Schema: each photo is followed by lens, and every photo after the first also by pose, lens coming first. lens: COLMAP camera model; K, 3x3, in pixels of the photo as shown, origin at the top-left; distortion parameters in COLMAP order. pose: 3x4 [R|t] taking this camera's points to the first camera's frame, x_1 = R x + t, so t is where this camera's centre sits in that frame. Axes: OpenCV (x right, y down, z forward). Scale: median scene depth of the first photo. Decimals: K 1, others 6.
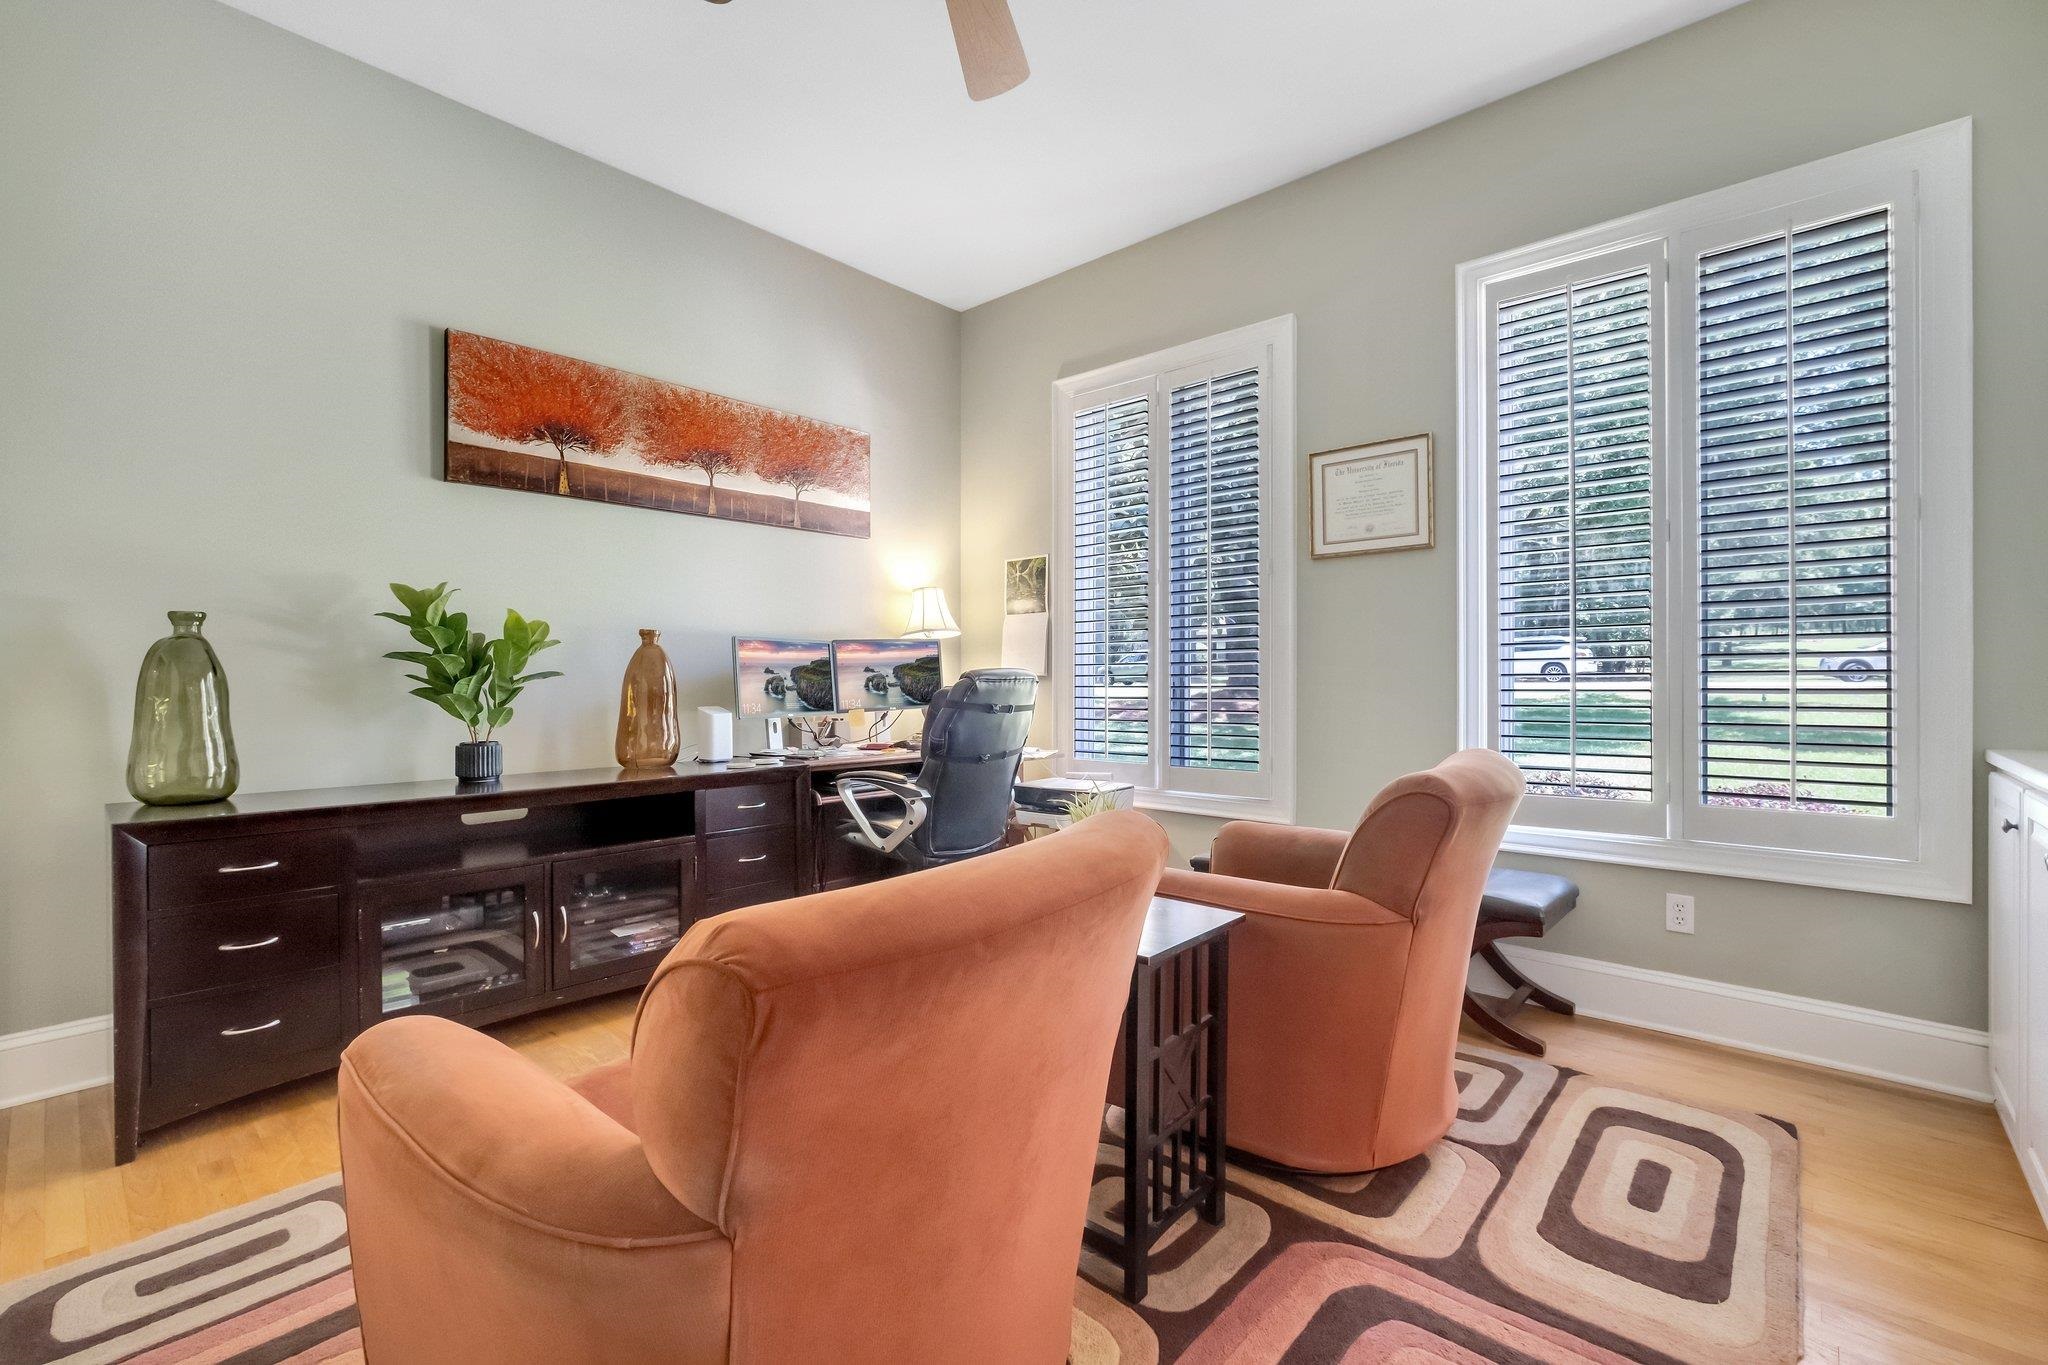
lens RADIAL K [[908.9, 0, 1018.9], [0, 908.9, 676.1], [0, 0, 1]] dist [0.002013, 0.000269]
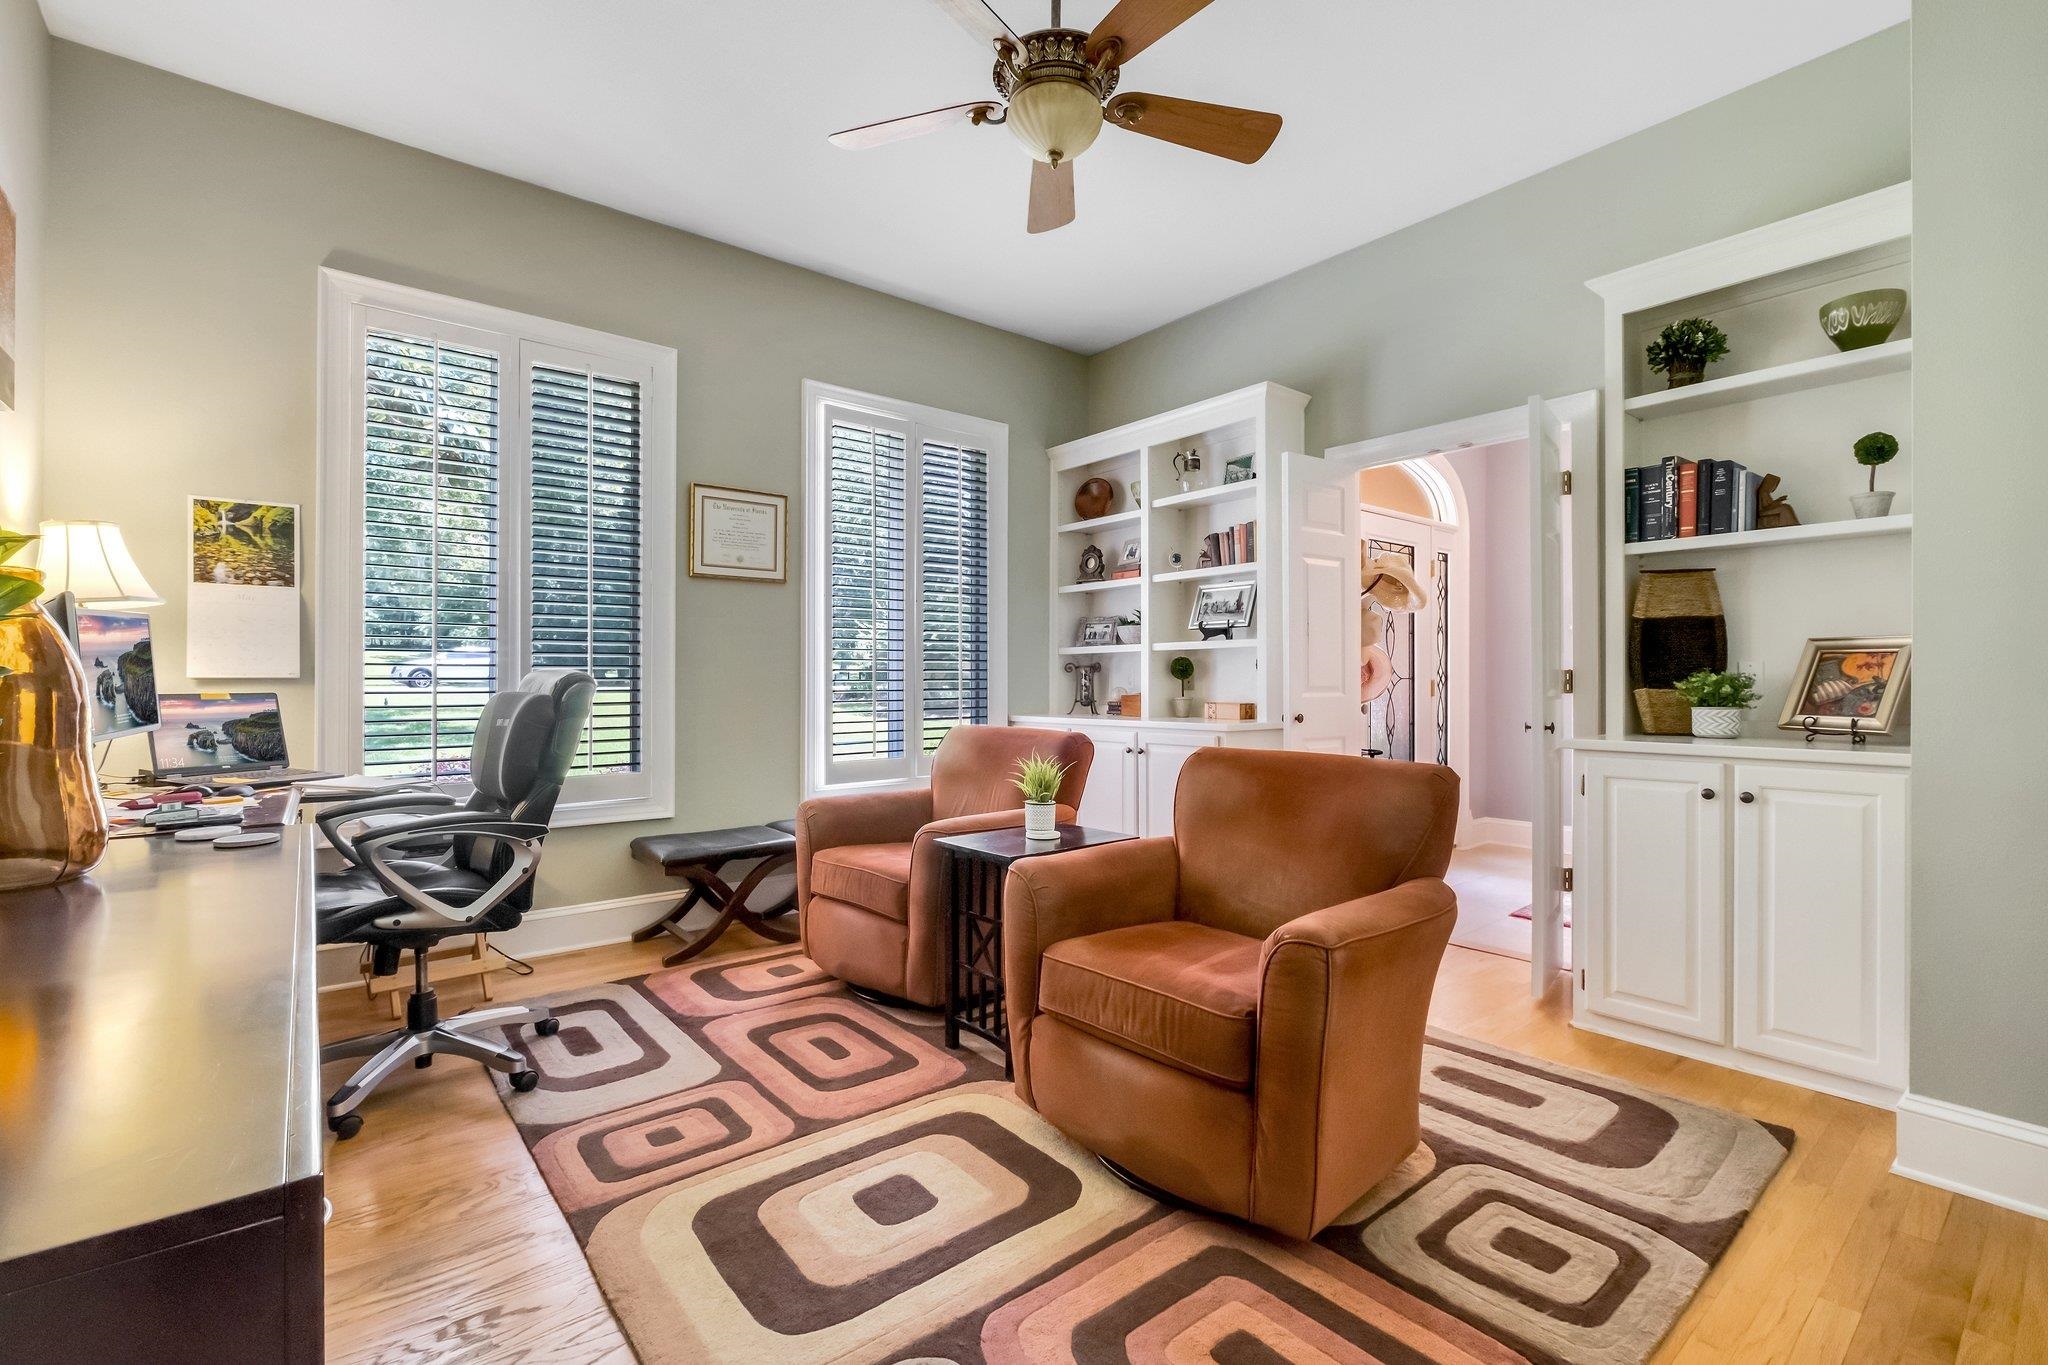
lens RADIAL K [[908.9, 0, 1025.0], [0, 908.9, 689.3], [0, 0, 1]] dist [0.002013, 0.000269]
pose [[0.156705, 0.002101, 0.987643, -0.716712], [0.001736, 0.999996, -0.002403, 0.014050], [-0.987644, 0.002092, 0.156701, 0.413936]]
